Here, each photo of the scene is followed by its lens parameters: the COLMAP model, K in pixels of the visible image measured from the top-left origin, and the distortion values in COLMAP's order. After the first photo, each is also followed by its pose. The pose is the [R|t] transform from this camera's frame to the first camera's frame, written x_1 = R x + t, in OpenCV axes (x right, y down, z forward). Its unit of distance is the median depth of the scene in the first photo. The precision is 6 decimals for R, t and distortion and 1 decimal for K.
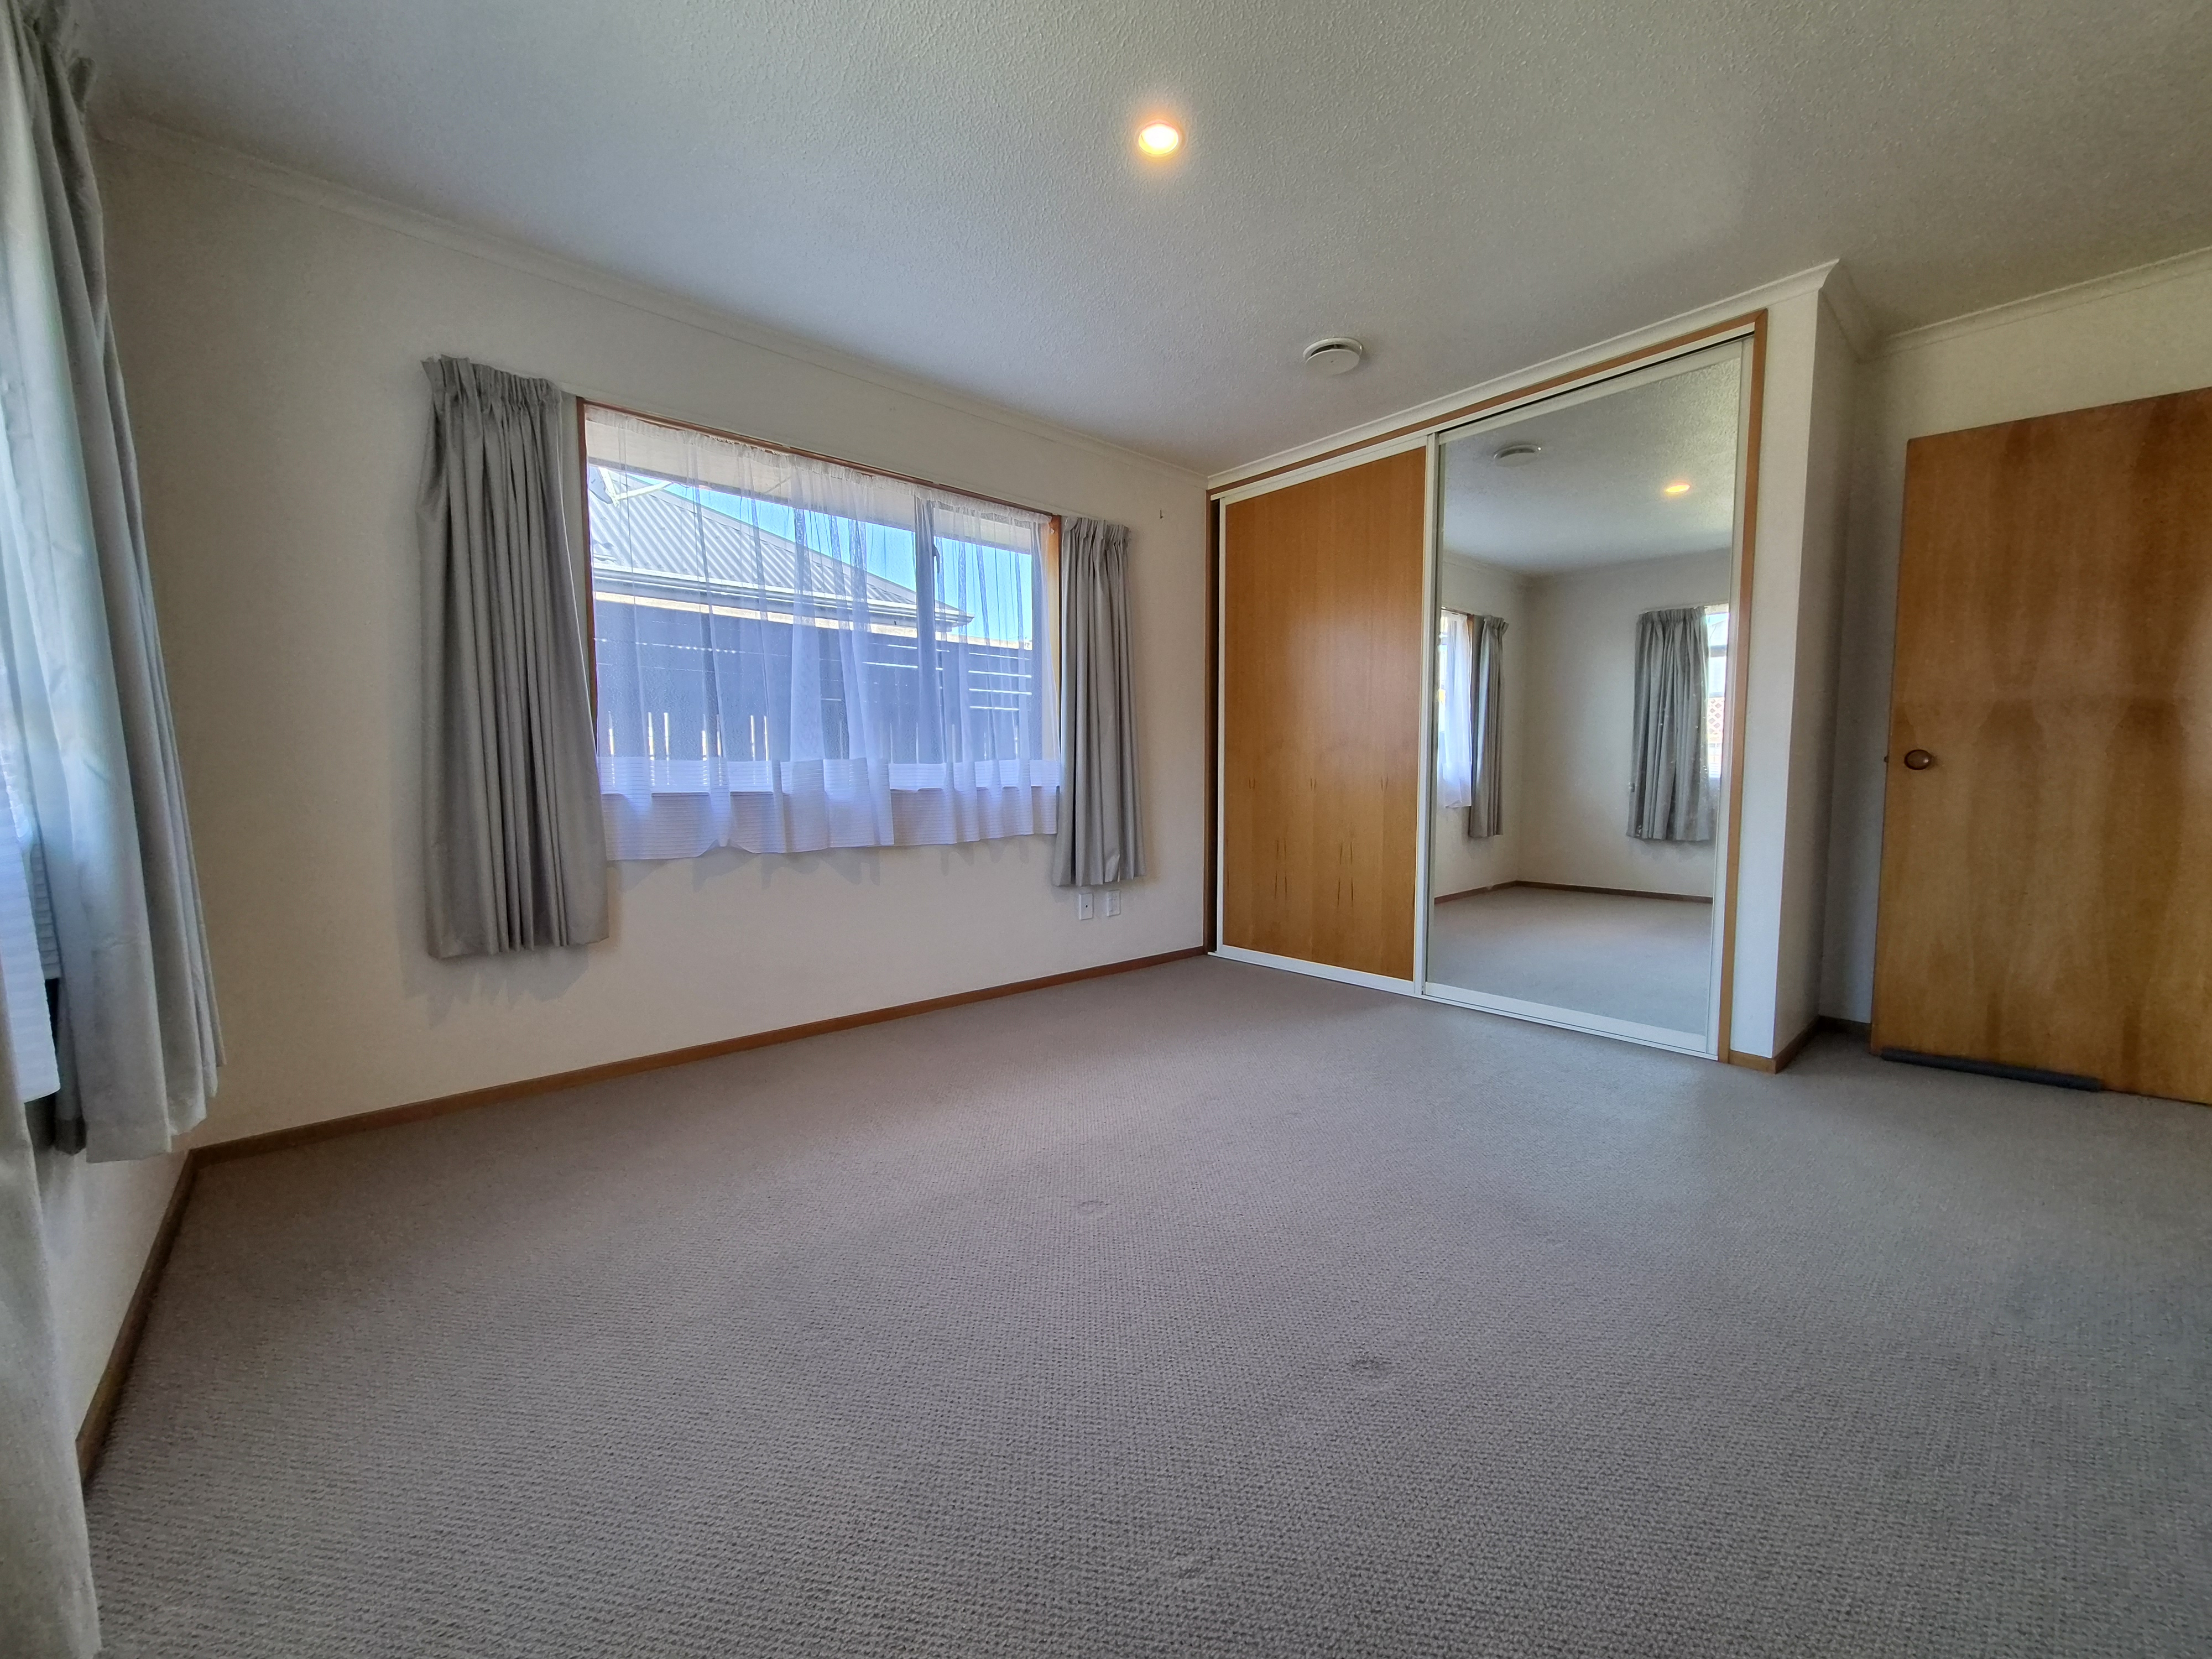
lens RADIAL K [[864.0, 0, 1109.6], [0, 864.0, 841.8], [0, 0, 1]] dist [0.002081, 0.000773]
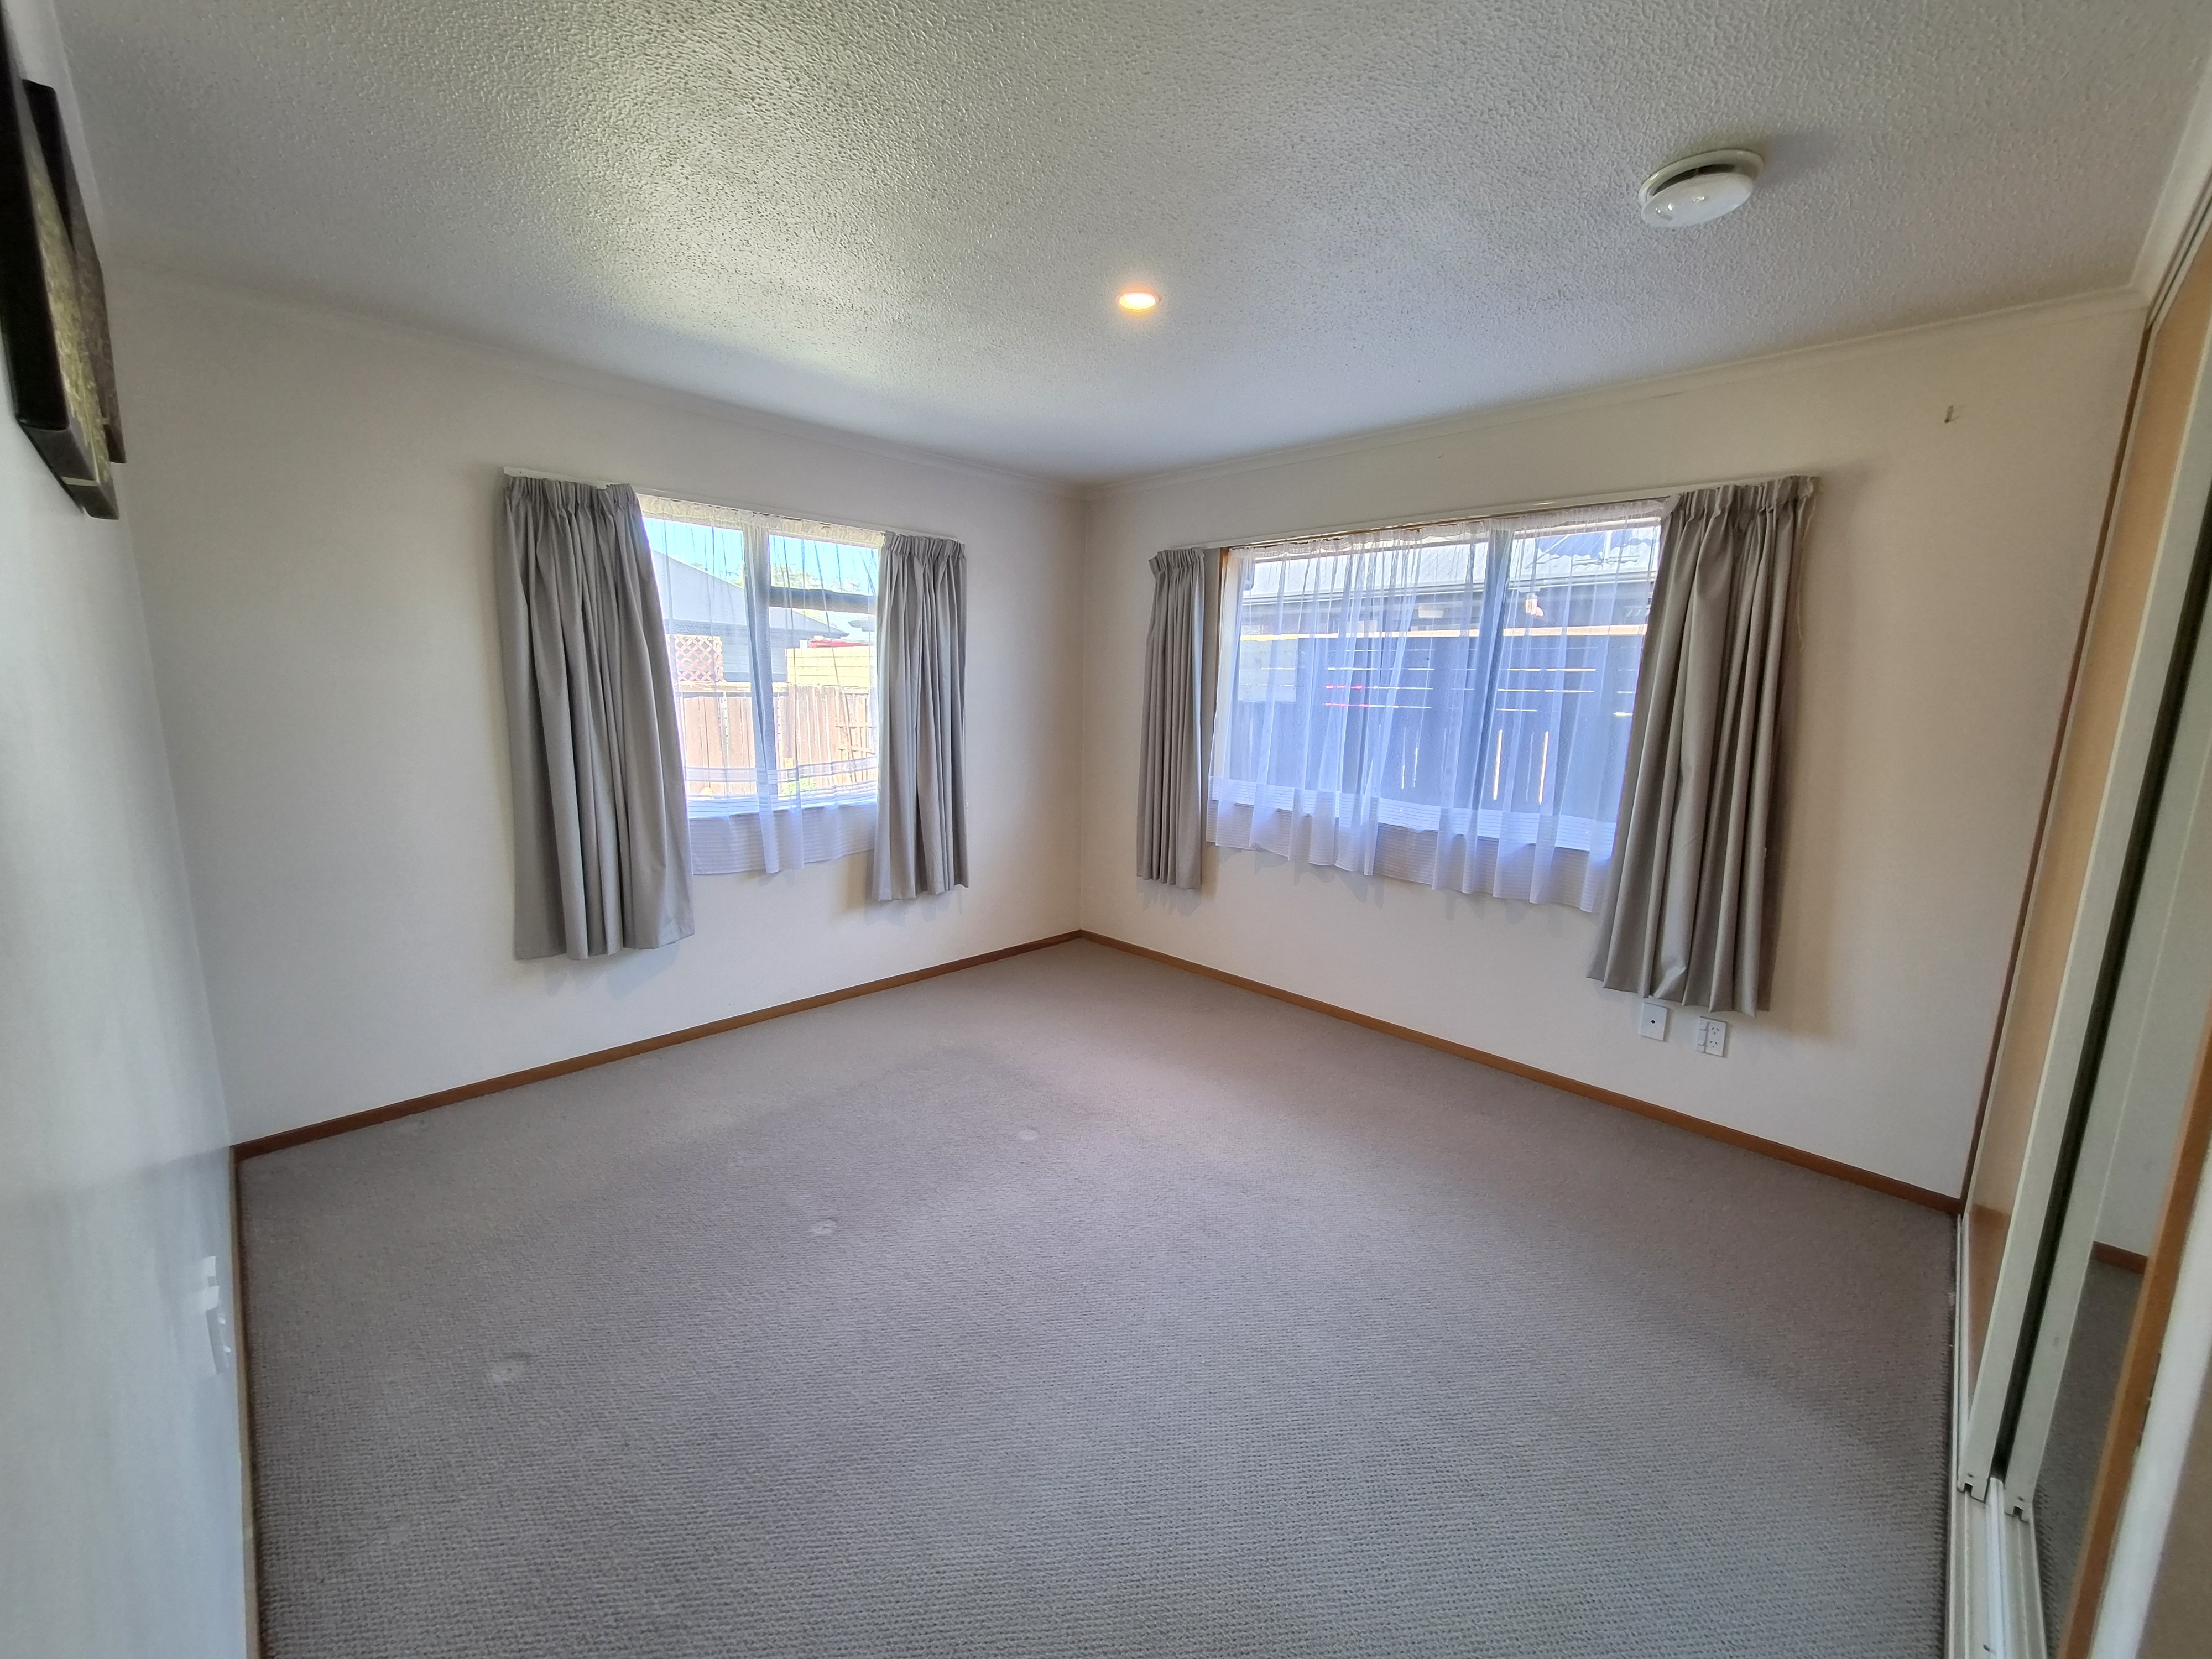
lens RADIAL K [[864.0, 0, 1108.8], [0, 864.0, 839.0], [0, 0, 1]] dist [0.002081, 0.000773]
pose [[0.081735, 0.167806, -0.982426, 0.770400], [-0.116496, 0.980576, 0.157798, -0.170157], [0.989822, 0.101551, 0.099696, 0.544195]]
